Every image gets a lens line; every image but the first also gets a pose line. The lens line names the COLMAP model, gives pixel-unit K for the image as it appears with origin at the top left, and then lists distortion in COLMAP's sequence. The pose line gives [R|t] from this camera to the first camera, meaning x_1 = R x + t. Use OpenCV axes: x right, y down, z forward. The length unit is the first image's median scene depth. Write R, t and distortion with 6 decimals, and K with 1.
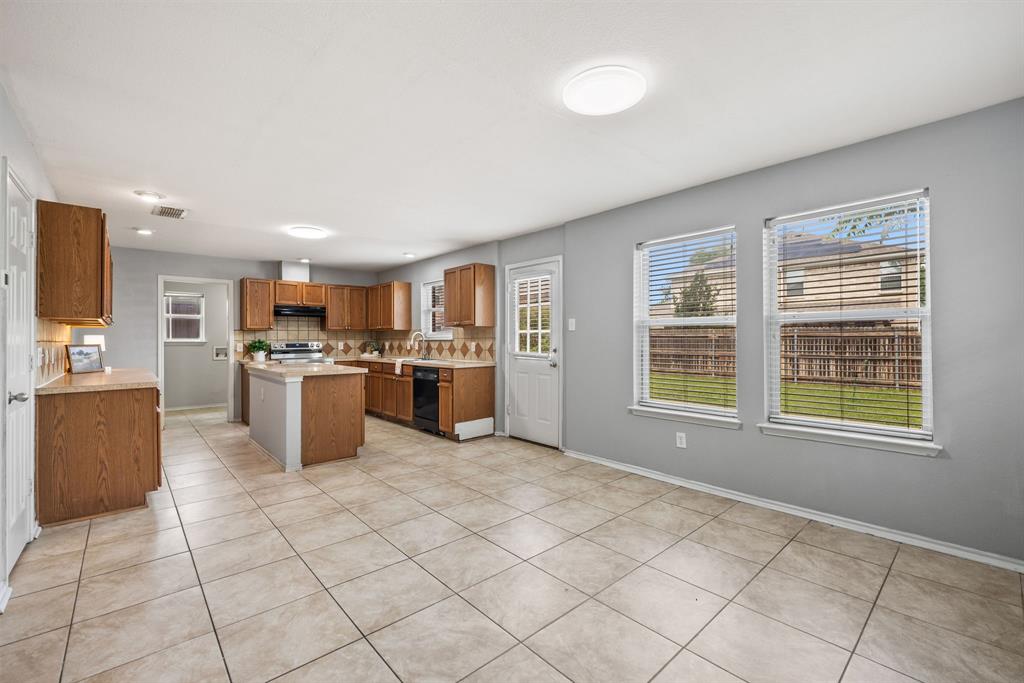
lens RADIAL K [[433.8, 0, 511.9], [0, 433.8, 338.5], [0, 0, 1]] dist [-0.002279, -0.000149]
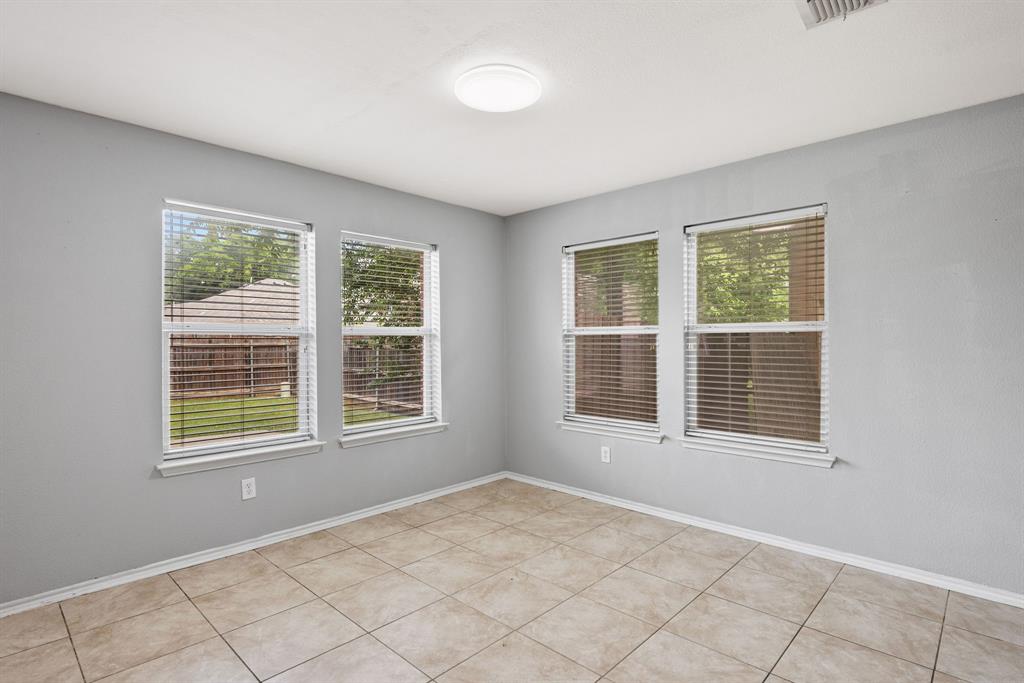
lens RADIAL K [[514.3, 0, 511.5], [0, 514.3, 343.3], [0, 0, 1]] dist [0.004921, 0.000882]
pose [[-0.084947, 0.003971, 0.996378, -0.656085], [-0.000477, 0.999992, -0.004026, -0.012733], [-0.996385, -0.000817, -0.084945, 0.781829]]
